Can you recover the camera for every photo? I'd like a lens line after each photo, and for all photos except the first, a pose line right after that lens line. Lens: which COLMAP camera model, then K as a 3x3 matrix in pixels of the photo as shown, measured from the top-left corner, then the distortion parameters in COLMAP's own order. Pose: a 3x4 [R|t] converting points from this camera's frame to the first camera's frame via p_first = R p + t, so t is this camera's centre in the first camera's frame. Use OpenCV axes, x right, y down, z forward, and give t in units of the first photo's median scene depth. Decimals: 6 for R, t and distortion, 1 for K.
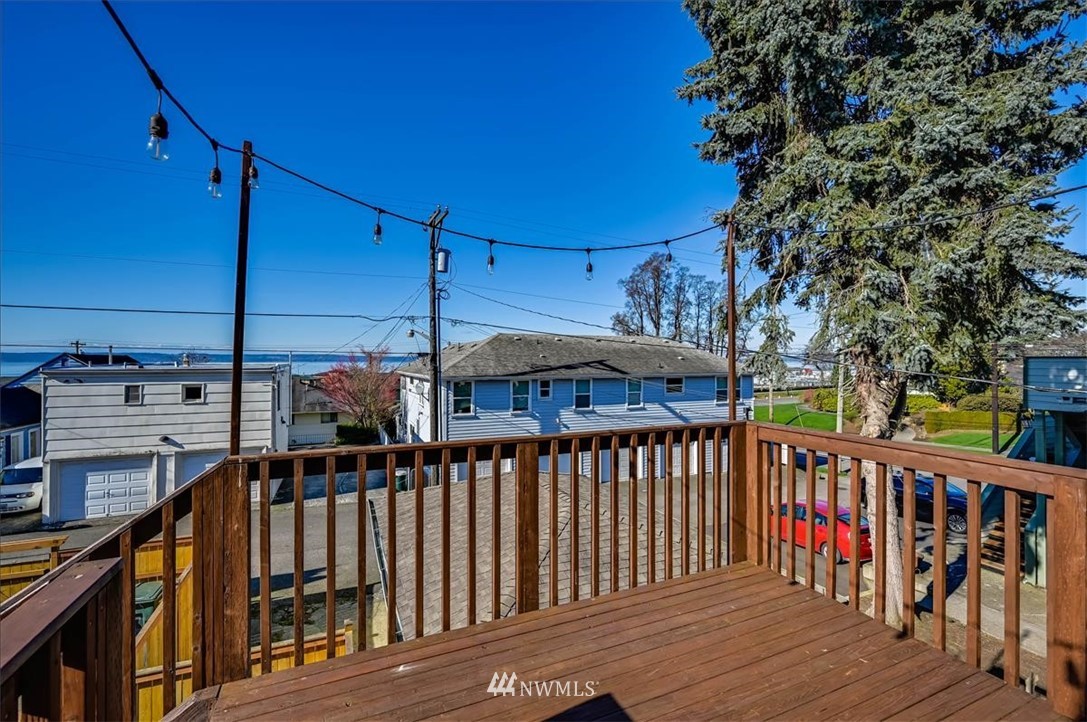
lens RADIAL K [[474.4, 0, 541.8], [0, 474.4, 355.5], [0, 0, 1]] dist [0.001175, 0.000059]
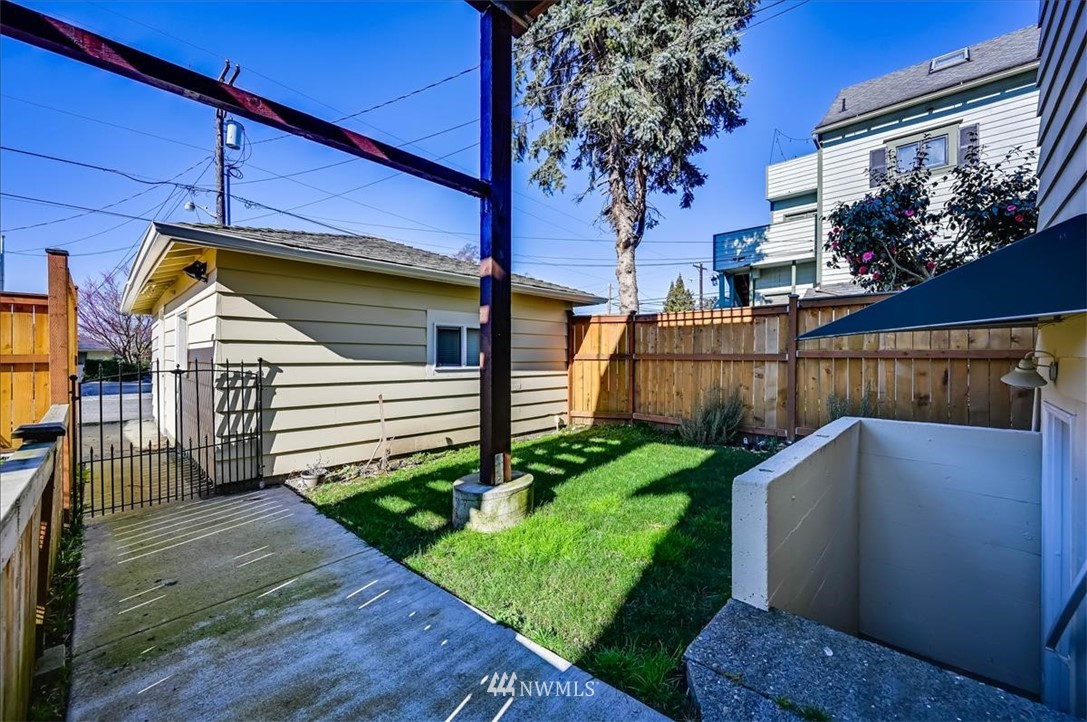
lens RADIAL K [[422.1, 0, 543.5], [0, 422.1, 361.0], [0, 0, 1]] dist [-0.000996, -0.000074]
pose [[0.917849, -0.001554, 0.396927, 0.017263], [-0.001834, 0.999965, 0.008155, 0.235950], [-0.396926, -0.008213, 0.917814, 0.008852]]
